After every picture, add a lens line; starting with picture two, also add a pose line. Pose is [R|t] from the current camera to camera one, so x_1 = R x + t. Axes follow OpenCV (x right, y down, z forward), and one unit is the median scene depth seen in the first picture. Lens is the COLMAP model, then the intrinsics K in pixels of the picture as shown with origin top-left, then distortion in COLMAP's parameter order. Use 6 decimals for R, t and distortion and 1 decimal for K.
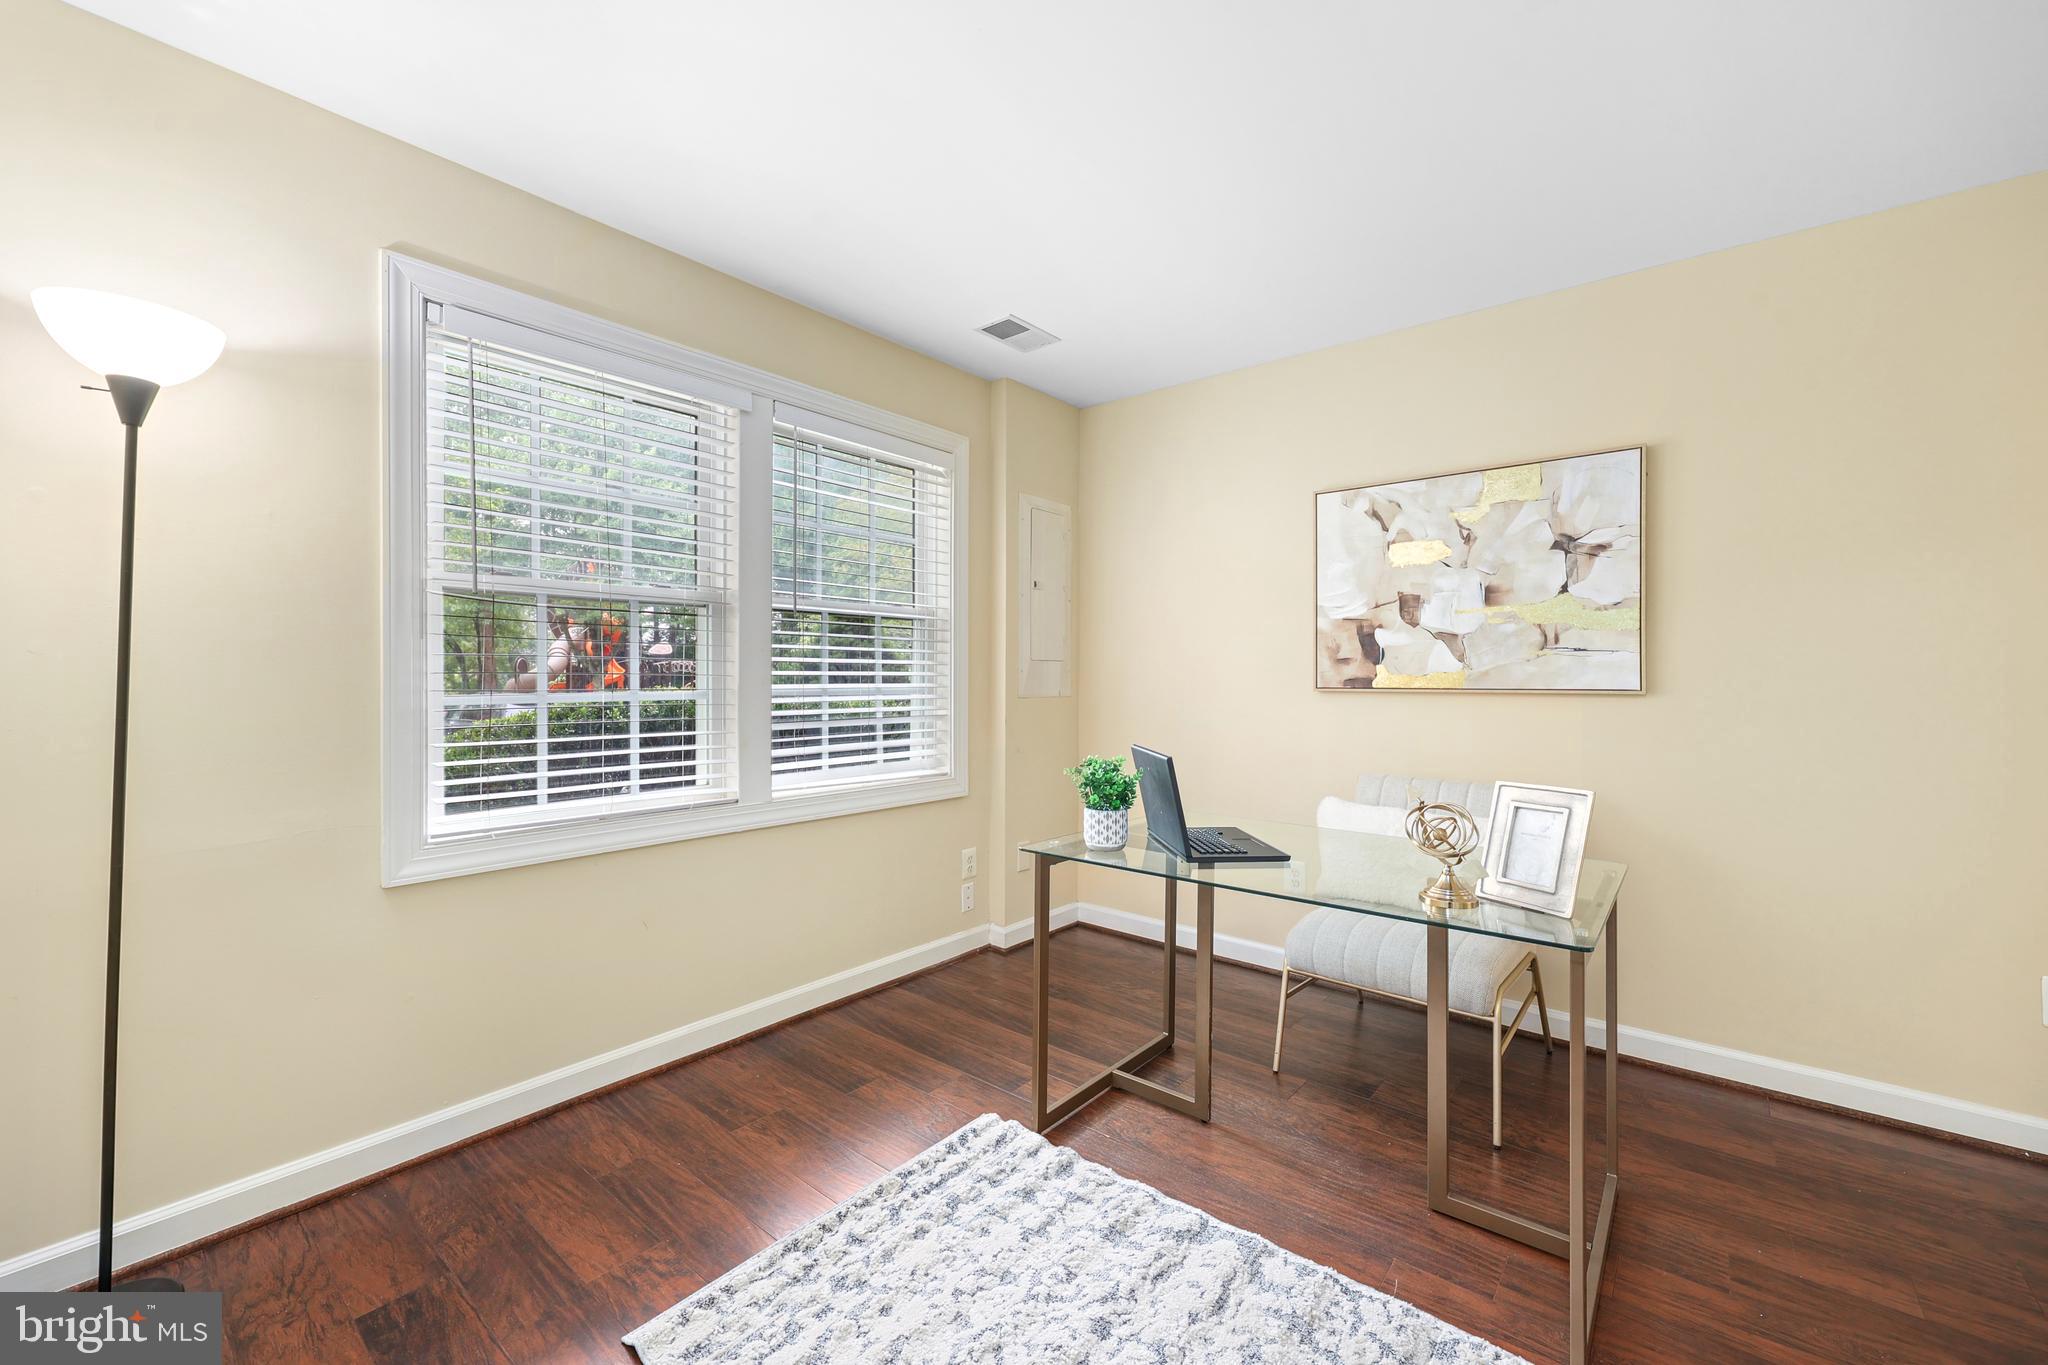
lens RADIAL K [[825.1, 0, 1025.5], [0, 825.1, 677.7], [0, 0, 1]] dist [0.002032, -0.000058]
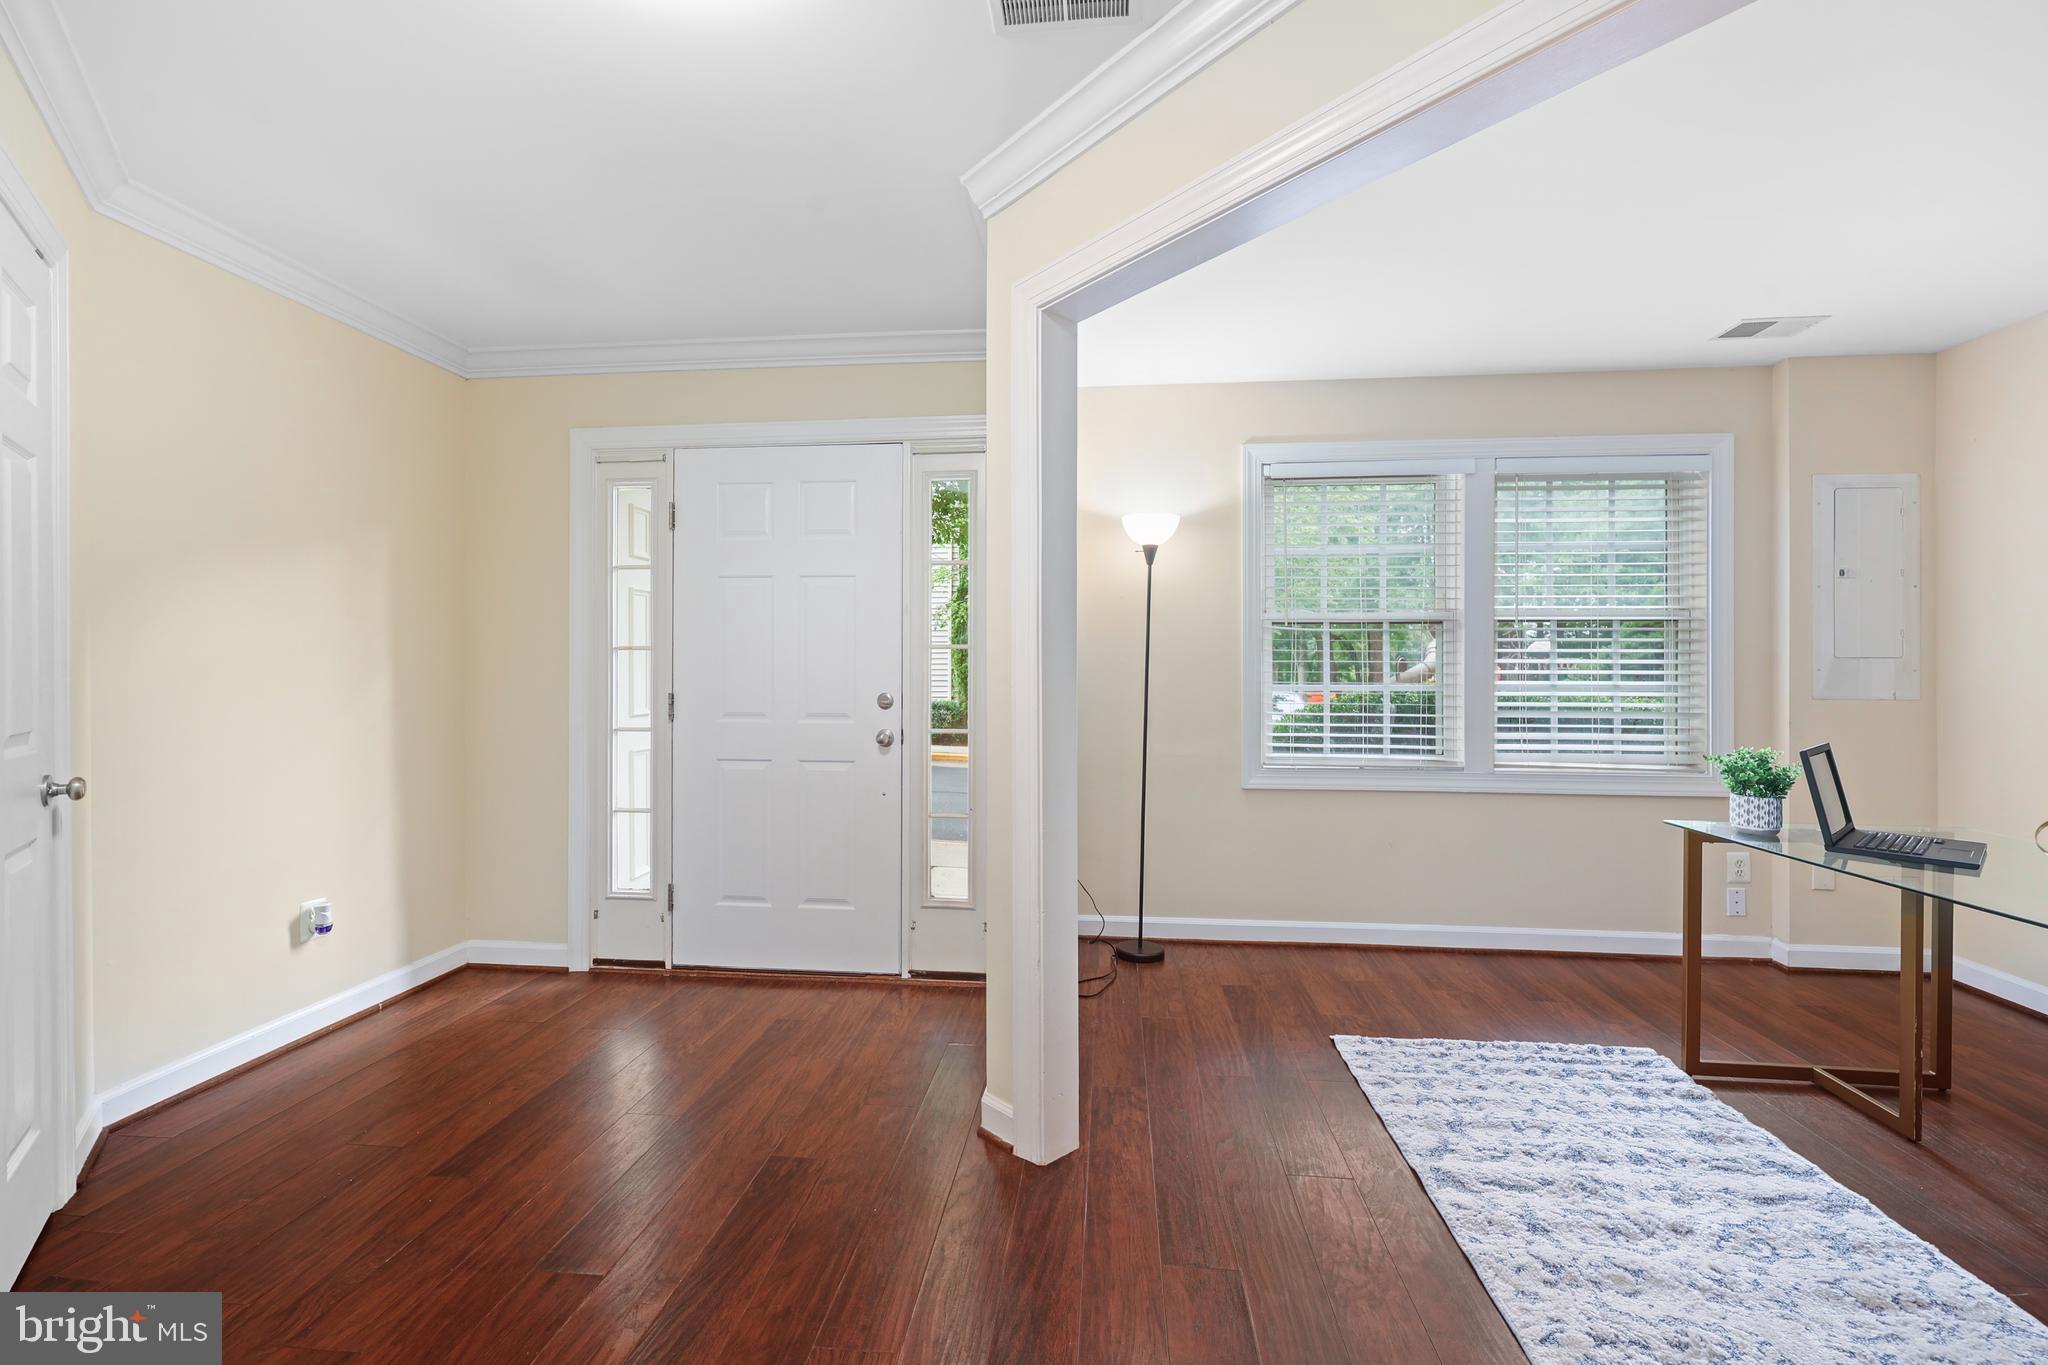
lens RADIAL K [[825.1, 0, 1025.5], [0, 825.1, 677.7], [0, 0, 1]] dist [0.002032, -0.000058]
pose [[0.557325, 0.007764, -0.830258, 0.443194], [-0.004699, 0.999970, 0.006197, -0.000779], [0.830281, 0.000448, 0.557344, -0.395493]]
